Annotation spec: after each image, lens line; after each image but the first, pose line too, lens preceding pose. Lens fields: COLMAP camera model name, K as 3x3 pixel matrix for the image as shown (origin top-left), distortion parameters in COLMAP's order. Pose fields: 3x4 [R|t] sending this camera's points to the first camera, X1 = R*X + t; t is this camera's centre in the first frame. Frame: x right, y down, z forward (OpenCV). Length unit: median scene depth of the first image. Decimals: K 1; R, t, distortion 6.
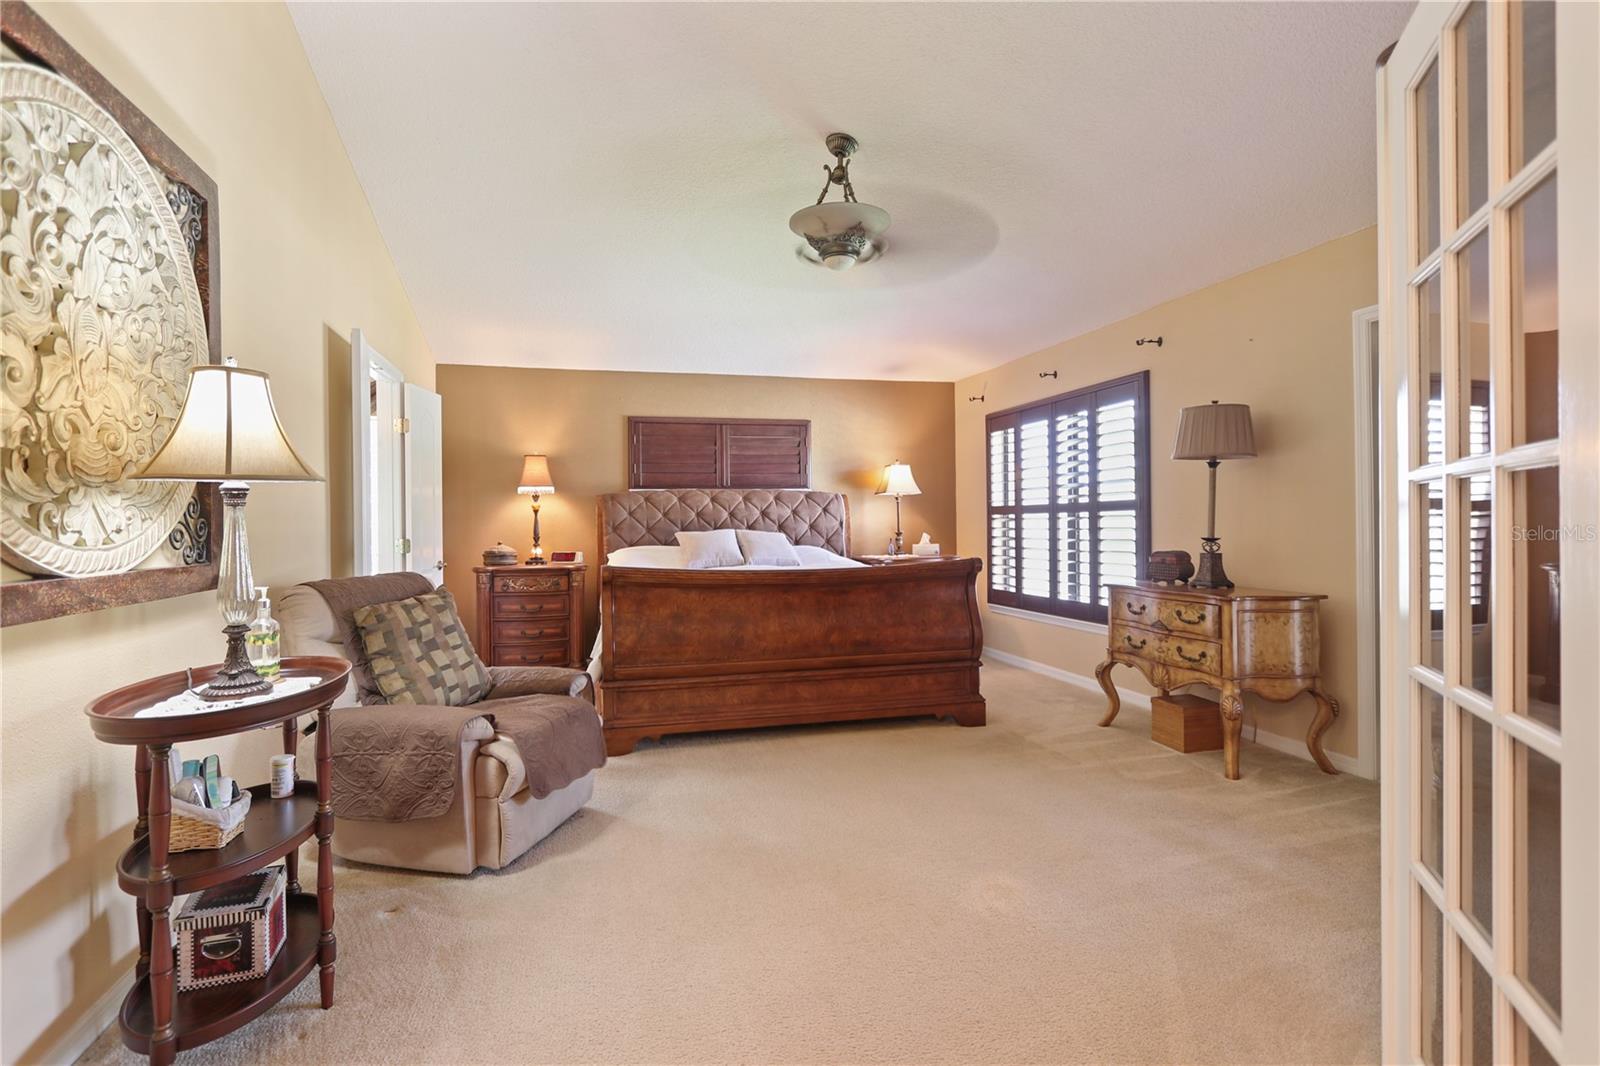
lens RADIAL K [[769.0, 0, 794.1], [0, 769.0, 523.5], [0, 0, 1]] dist [-0.000075, 0.000669]
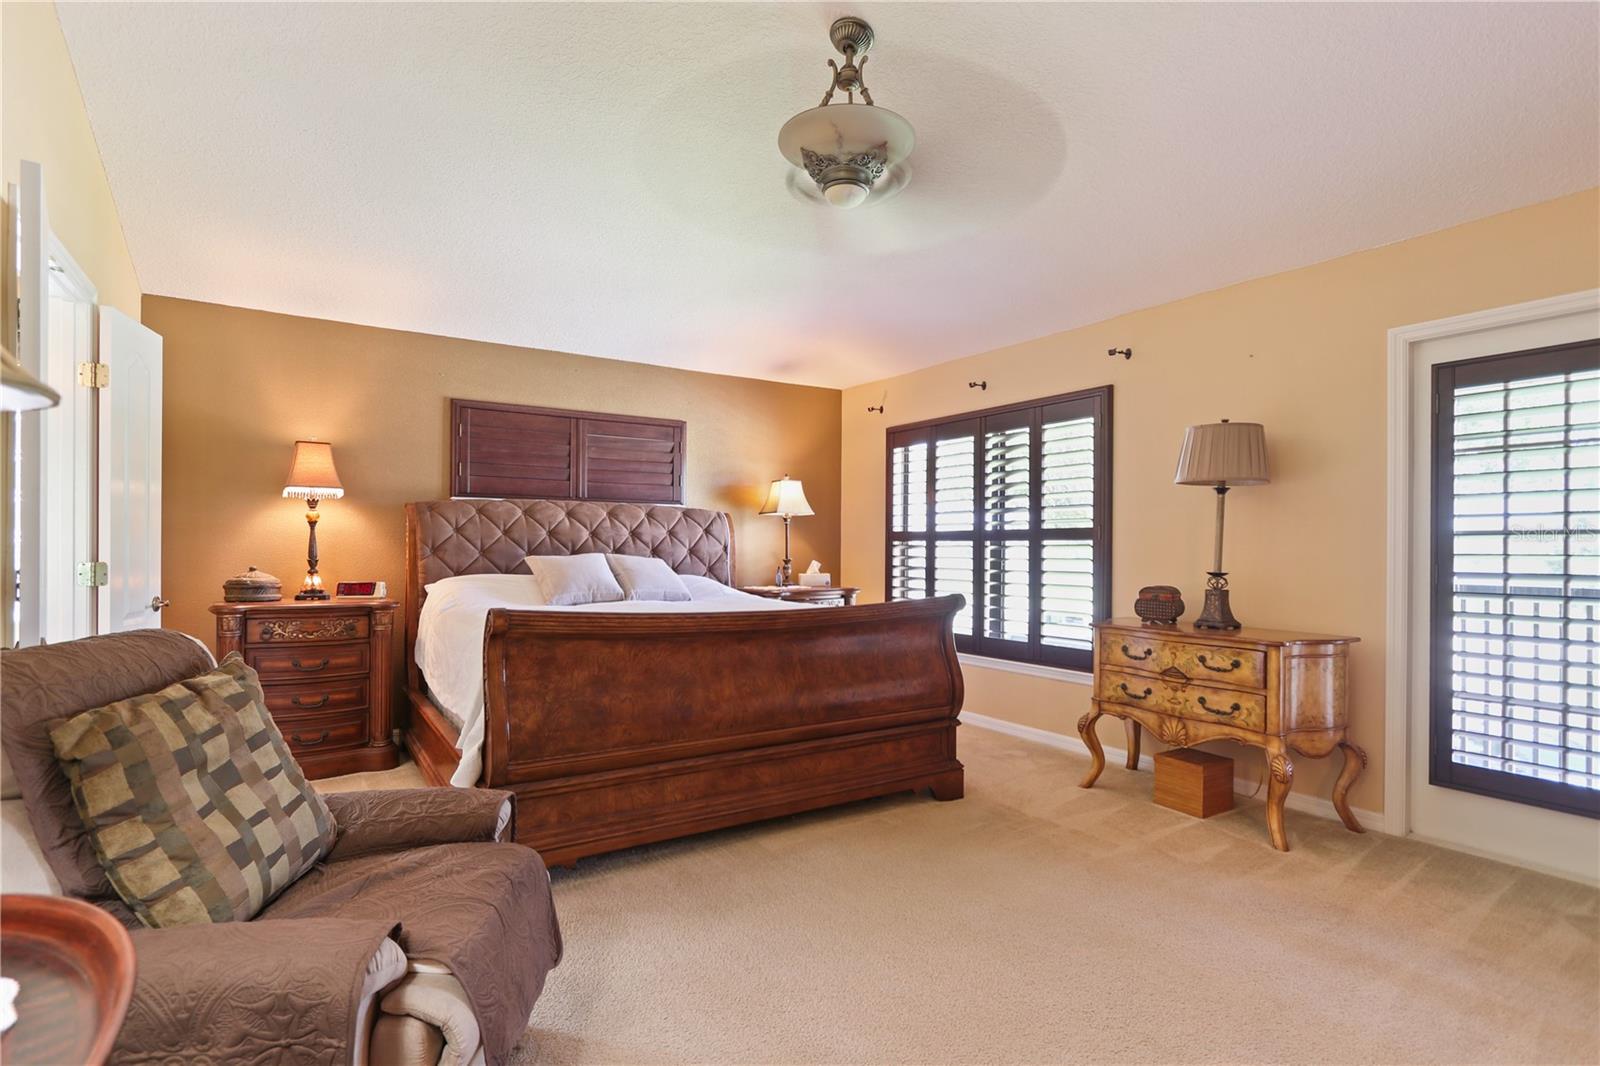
lens RADIAL K [[777.3, 0, 794.6], [0, 777.3, 550.2], [0, 0, 1]] dist [0.000439, -0.001380]
pose [[0.950686, 0.016199, 0.309731, -0.194836], [-0.017277, 0.999850, 0.000739, 0.000508], [-0.309672, -0.006053, 0.950824, 0.278351]]
